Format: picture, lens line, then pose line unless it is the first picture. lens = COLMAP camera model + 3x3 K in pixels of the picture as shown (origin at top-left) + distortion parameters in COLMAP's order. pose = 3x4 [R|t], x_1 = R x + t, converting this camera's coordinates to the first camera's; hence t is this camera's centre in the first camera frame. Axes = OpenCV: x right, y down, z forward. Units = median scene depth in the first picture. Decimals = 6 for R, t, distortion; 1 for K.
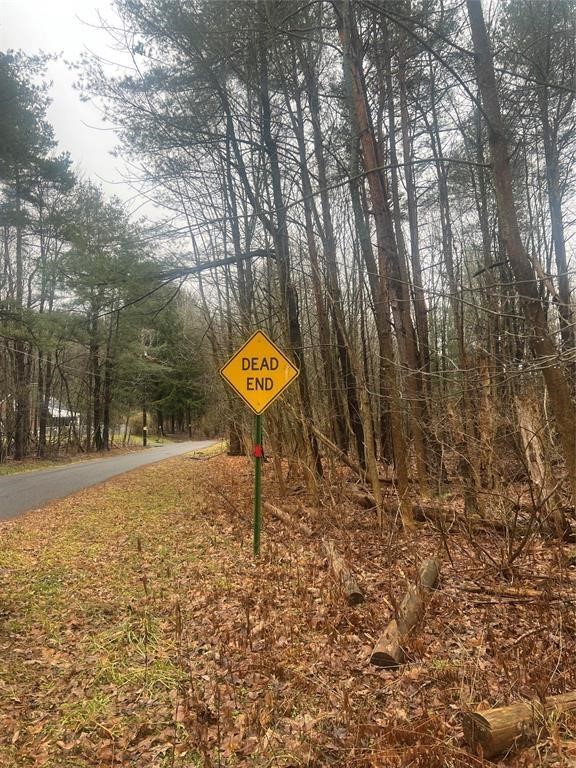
lens RADIAL K [[572.0, 0, 288.2], [0, 572.0, 380.9], [0, 0, 1]] dist [0.045833, -0.052644]
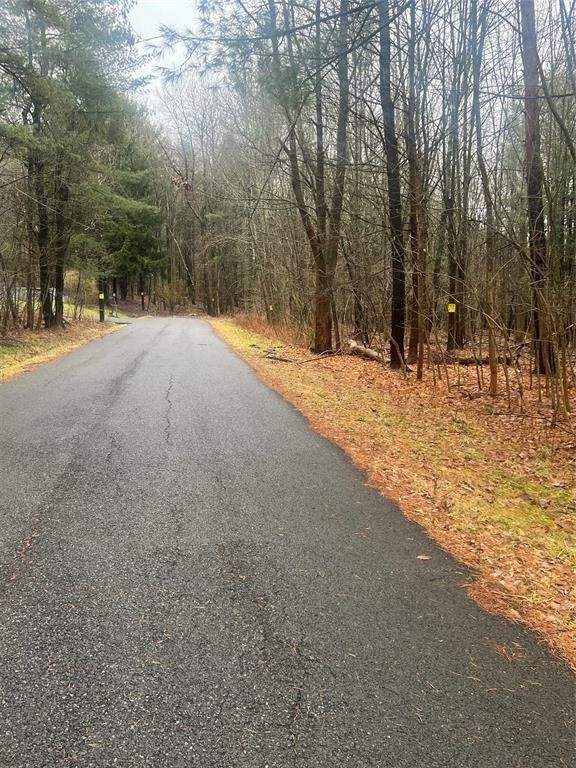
lens RADIAL K [[698.8, 0, 287.5], [0, 698.8, 386.5], [0, 0, 1]] dist [0.043894, 0.000000]
pose [[0.995927, 0.027742, 0.085789, -0.120758], [-0.044622, 0.978449, 0.201608, 0.010091], [-0.078347, -0.204614, 0.975702, 0.166224]]
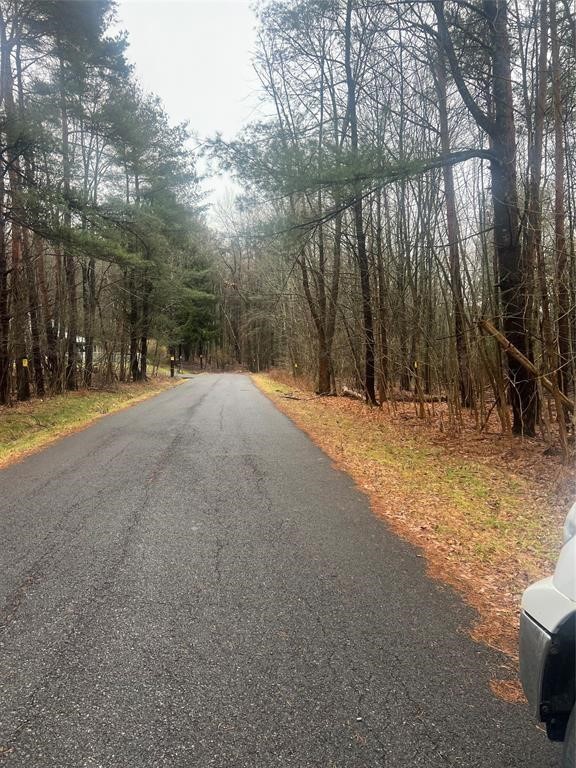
lens RADIAL K [[572.0, 0, 289.6], [0, 572.0, 384.6], [0, 0, 1]] dist [0.045833, -0.052644]
pose [[0.998950, 0.028408, 0.035952, -0.112815], [-0.032665, 0.991745, 0.123995, 0.001849], [-0.032132, -0.125039, 0.991631, 0.065153]]
